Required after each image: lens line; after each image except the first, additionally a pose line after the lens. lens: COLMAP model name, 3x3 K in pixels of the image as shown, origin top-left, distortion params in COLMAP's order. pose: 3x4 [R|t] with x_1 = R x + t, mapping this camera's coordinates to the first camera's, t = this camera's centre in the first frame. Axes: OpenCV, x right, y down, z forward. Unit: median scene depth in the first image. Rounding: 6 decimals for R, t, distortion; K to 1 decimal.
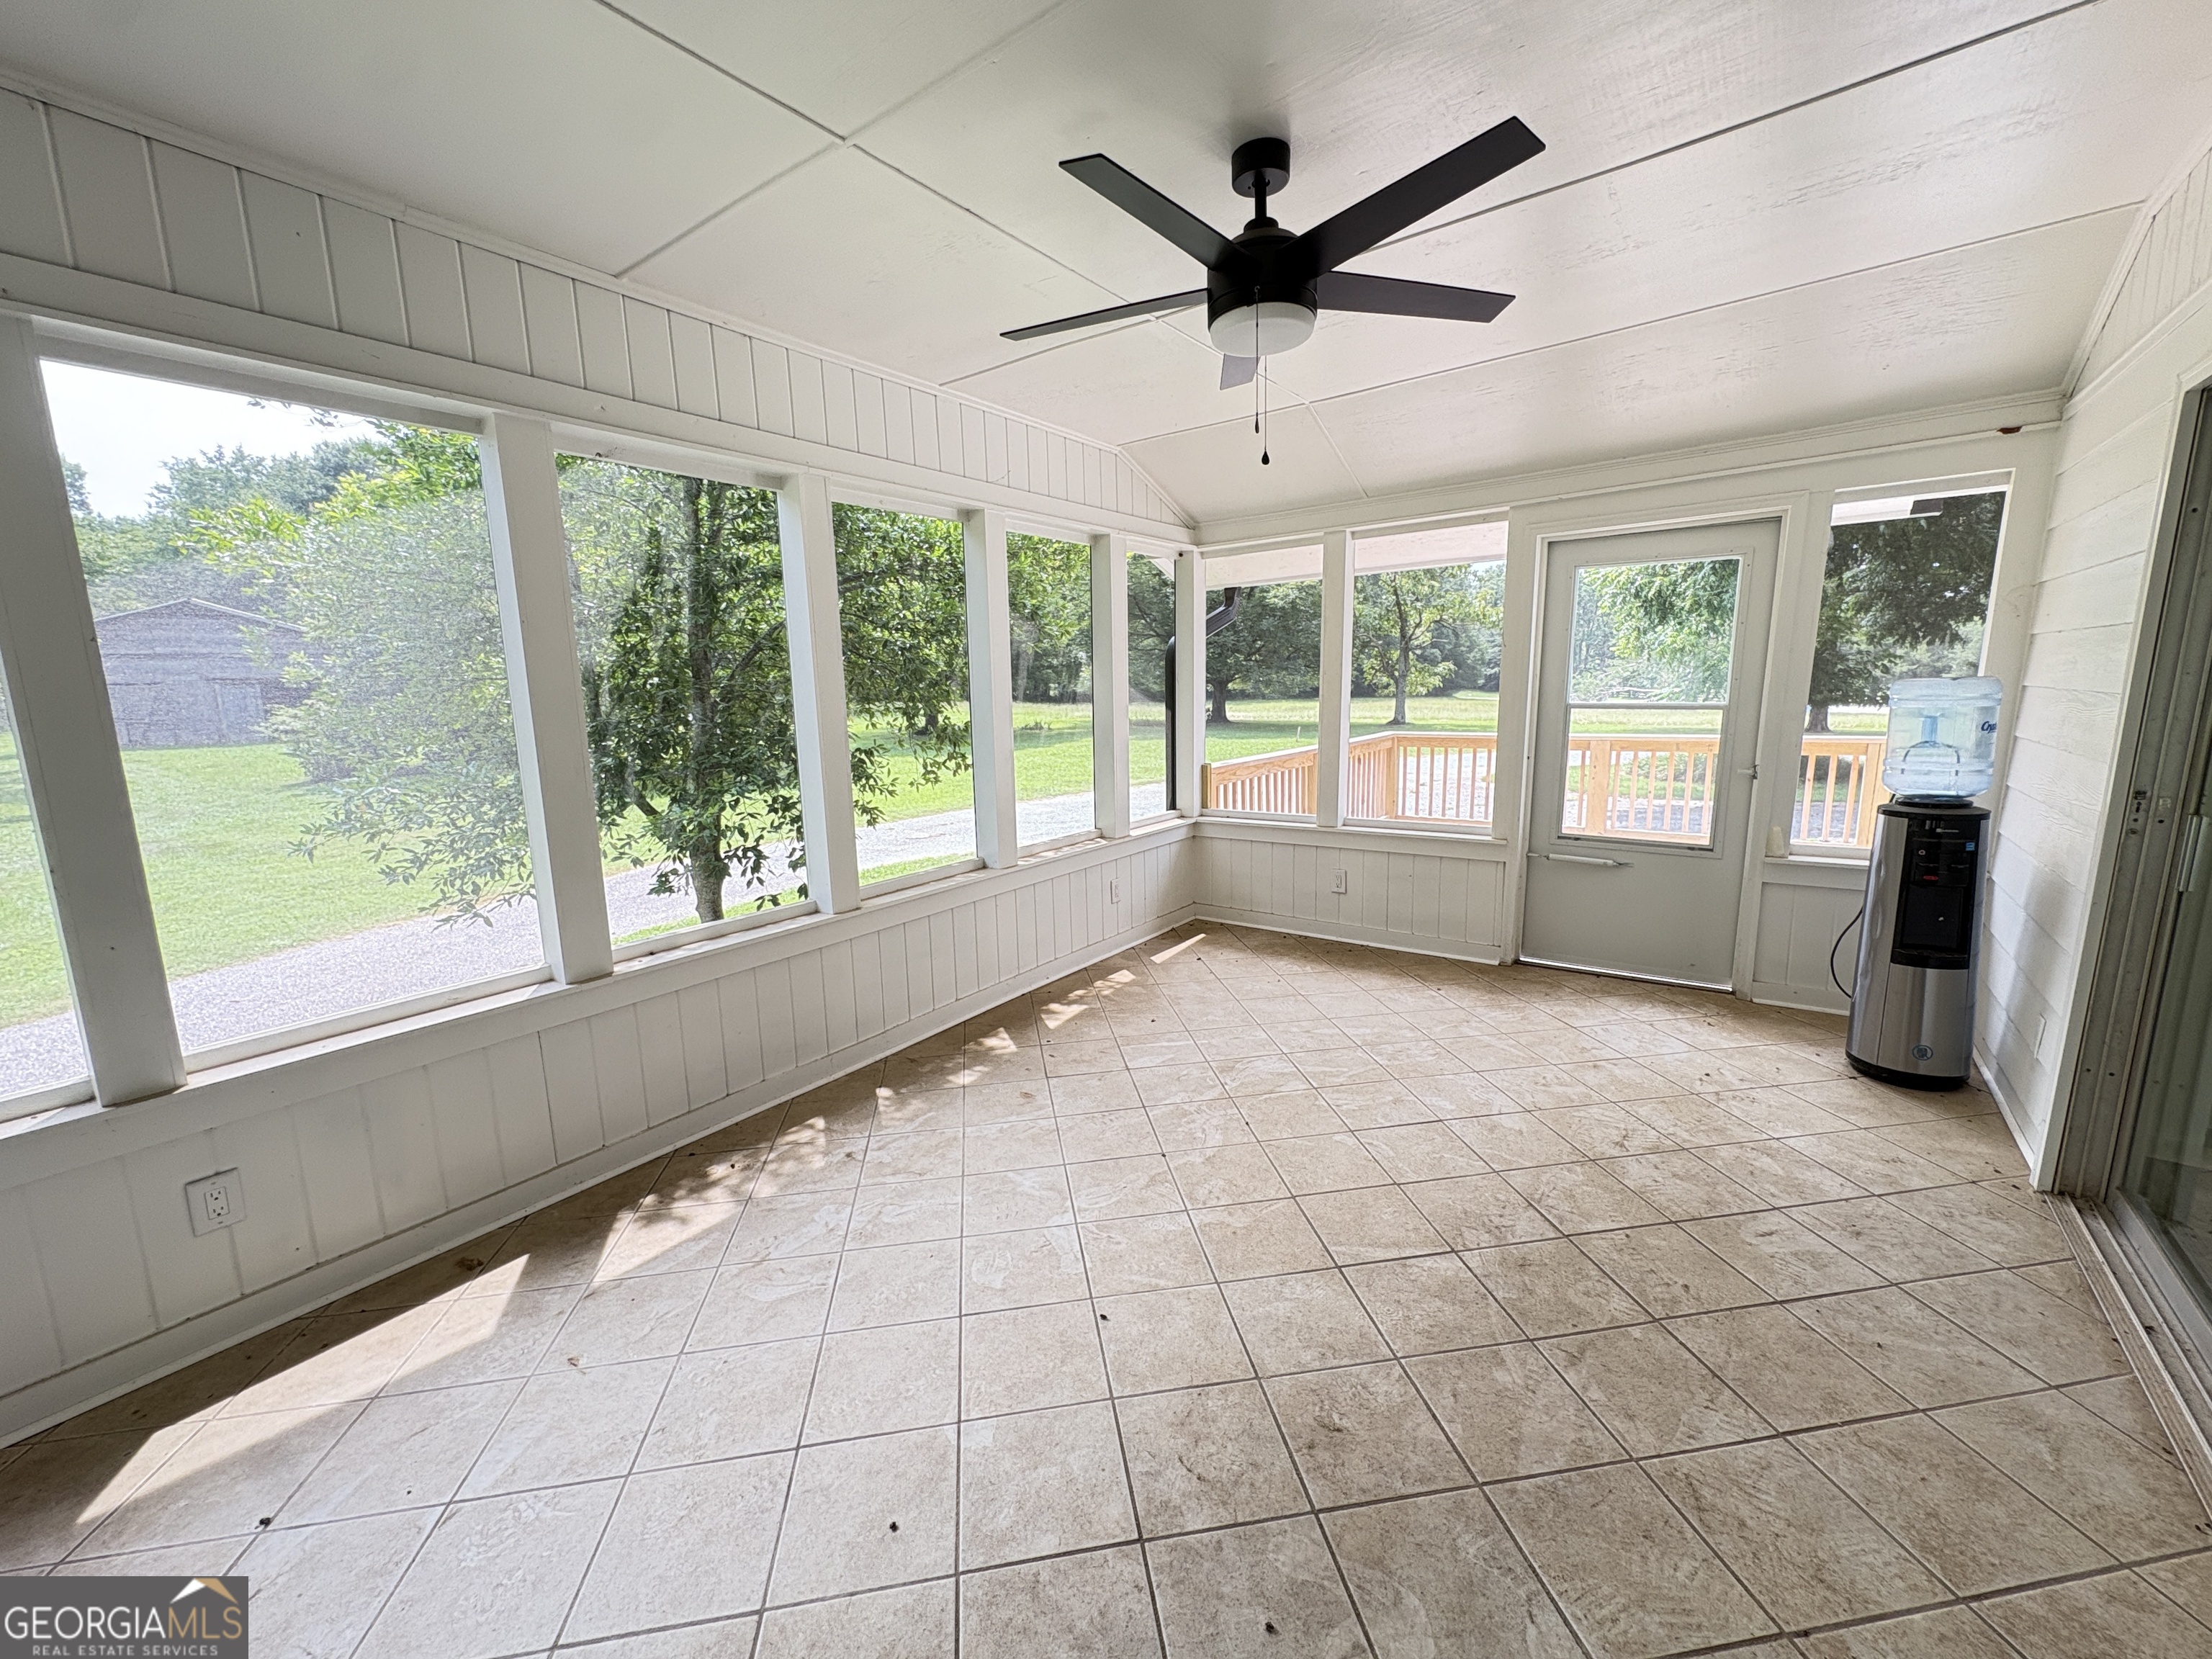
lens RADIAL K [[880.0, 0, 1102.3], [0, 880.0, 831.0], [0, 0, 1]] dist [-0.001231, -0.000148]
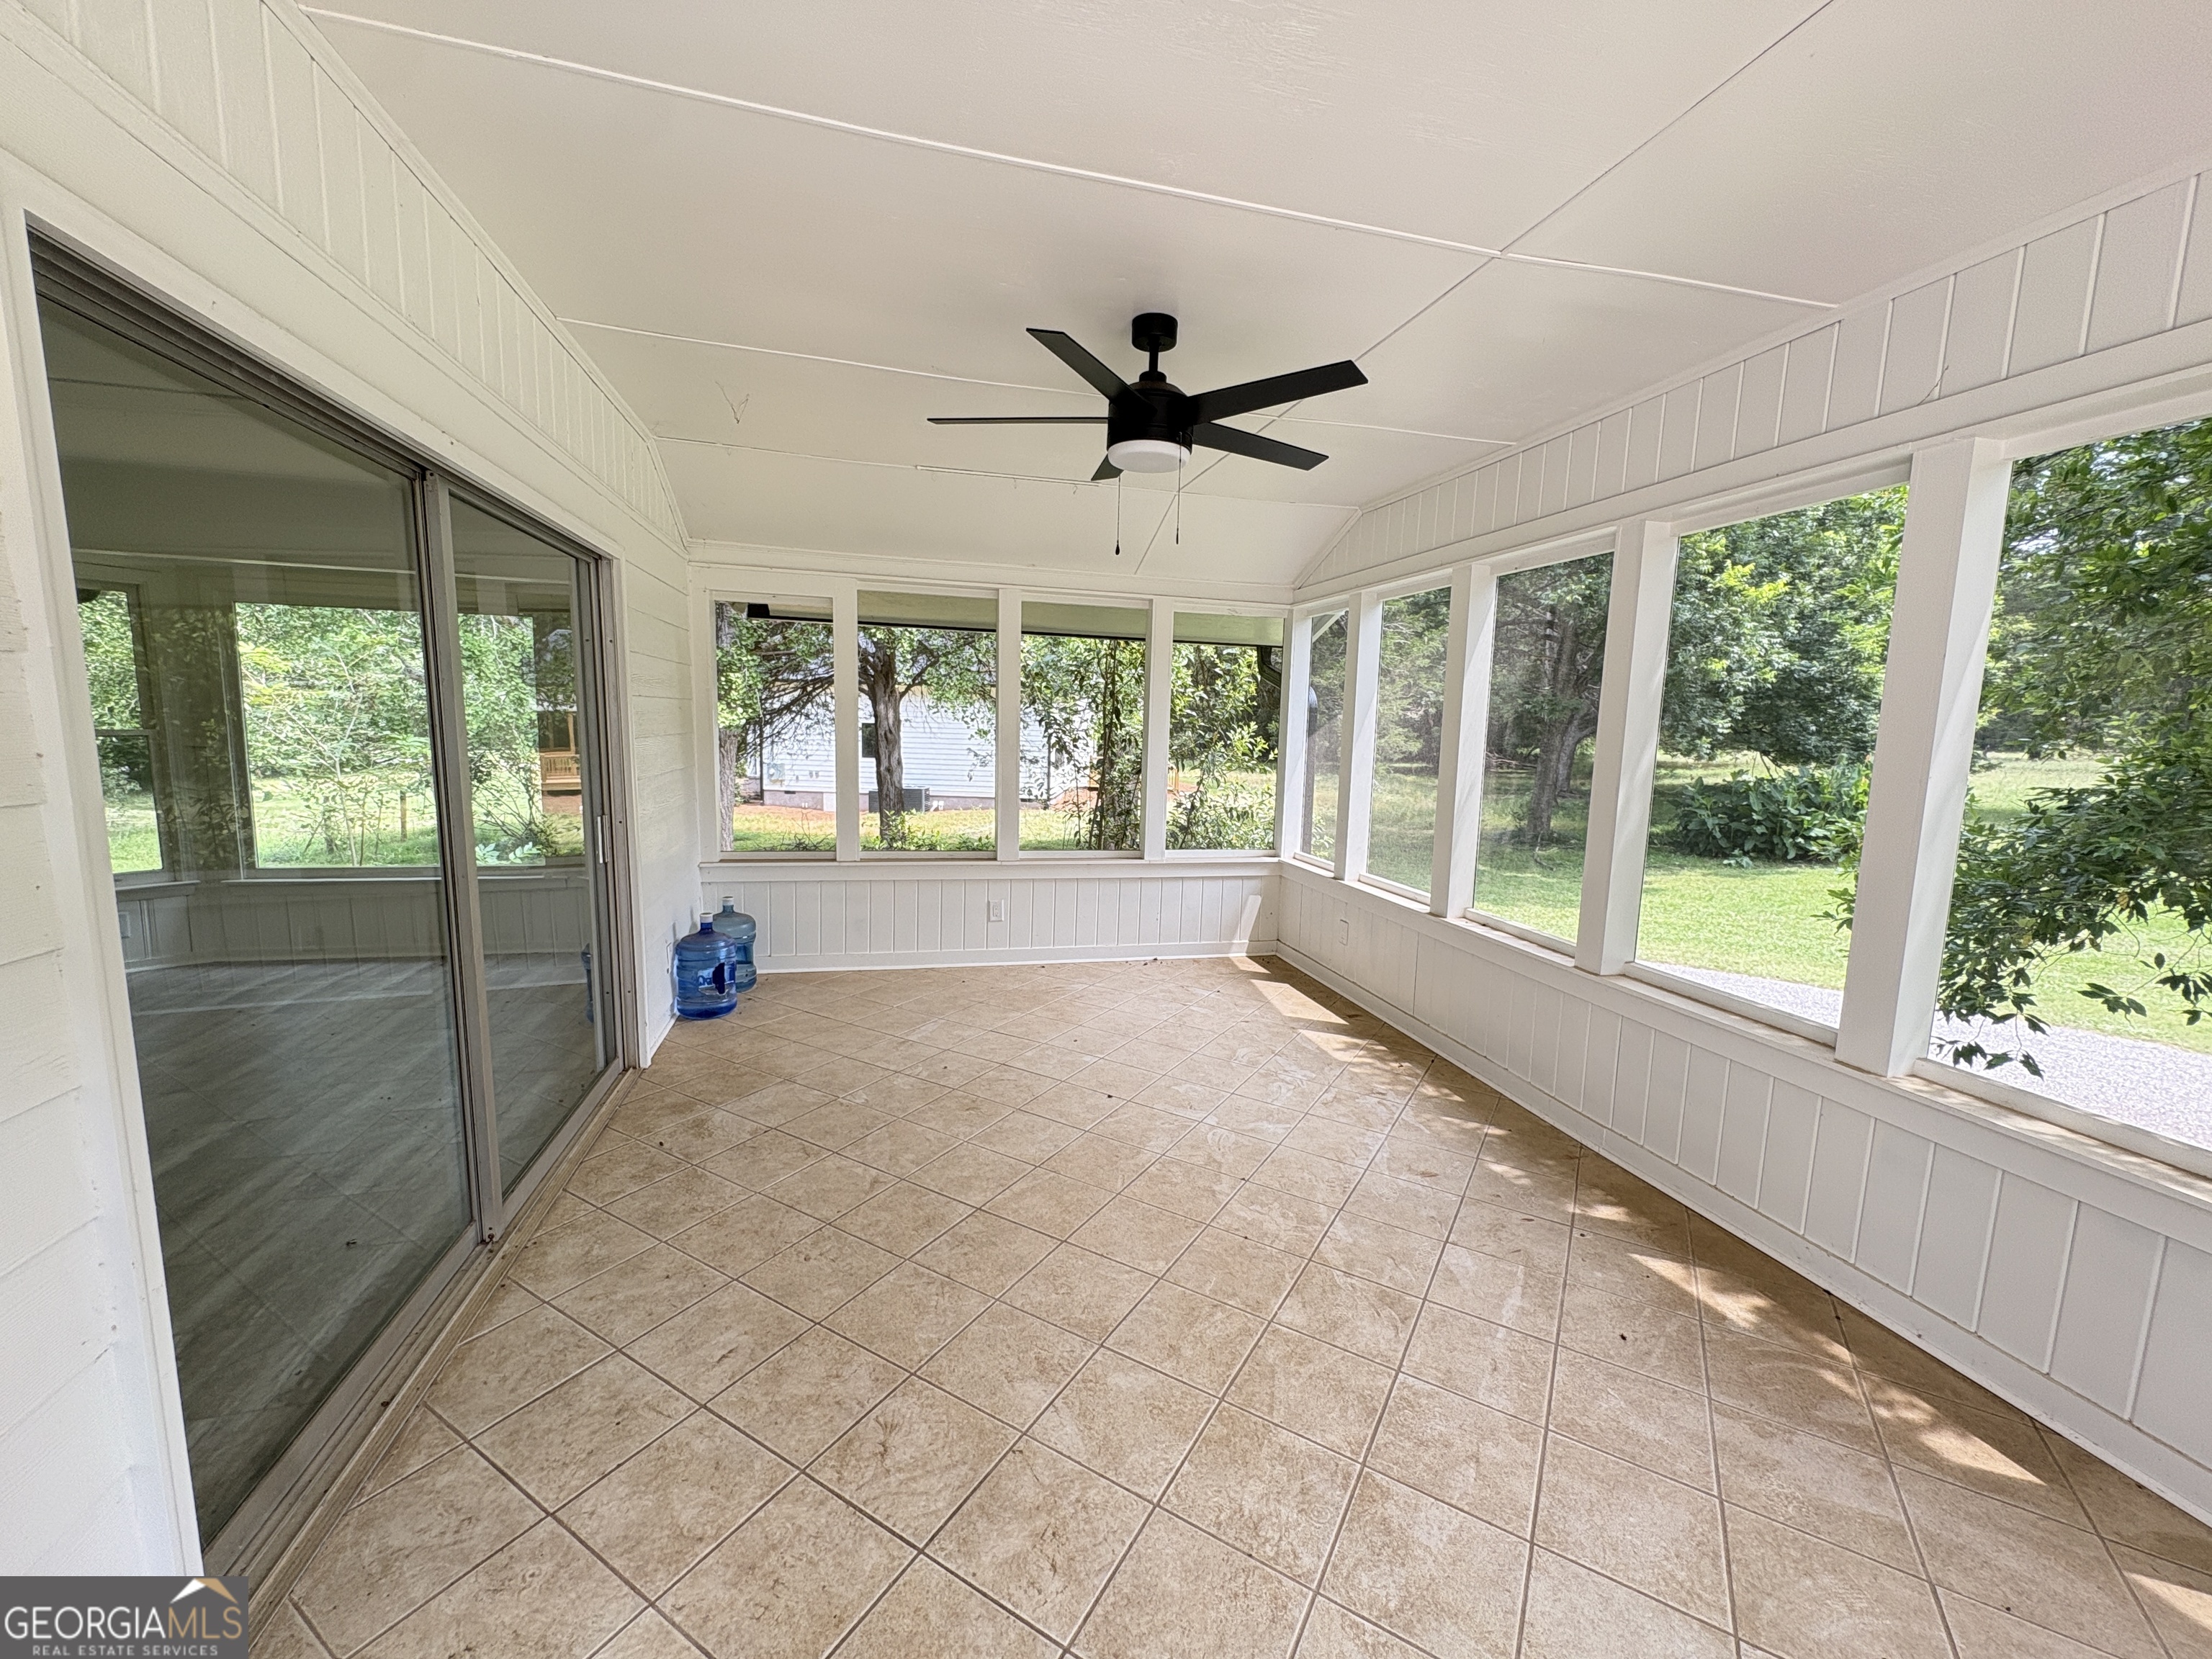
lens RADIAL K [[880.0, 0, 1106.8], [0, 880.0, 833.4], [0, 0, 1]] dist [-0.001231, -0.000148]
pose [[-0.631231, 0.104057, -0.768583, 0.900989], [-0.144366, 0.957878, 0.248252, -0.256662], [0.762040, 0.267661, -0.589620, 1.325635]]
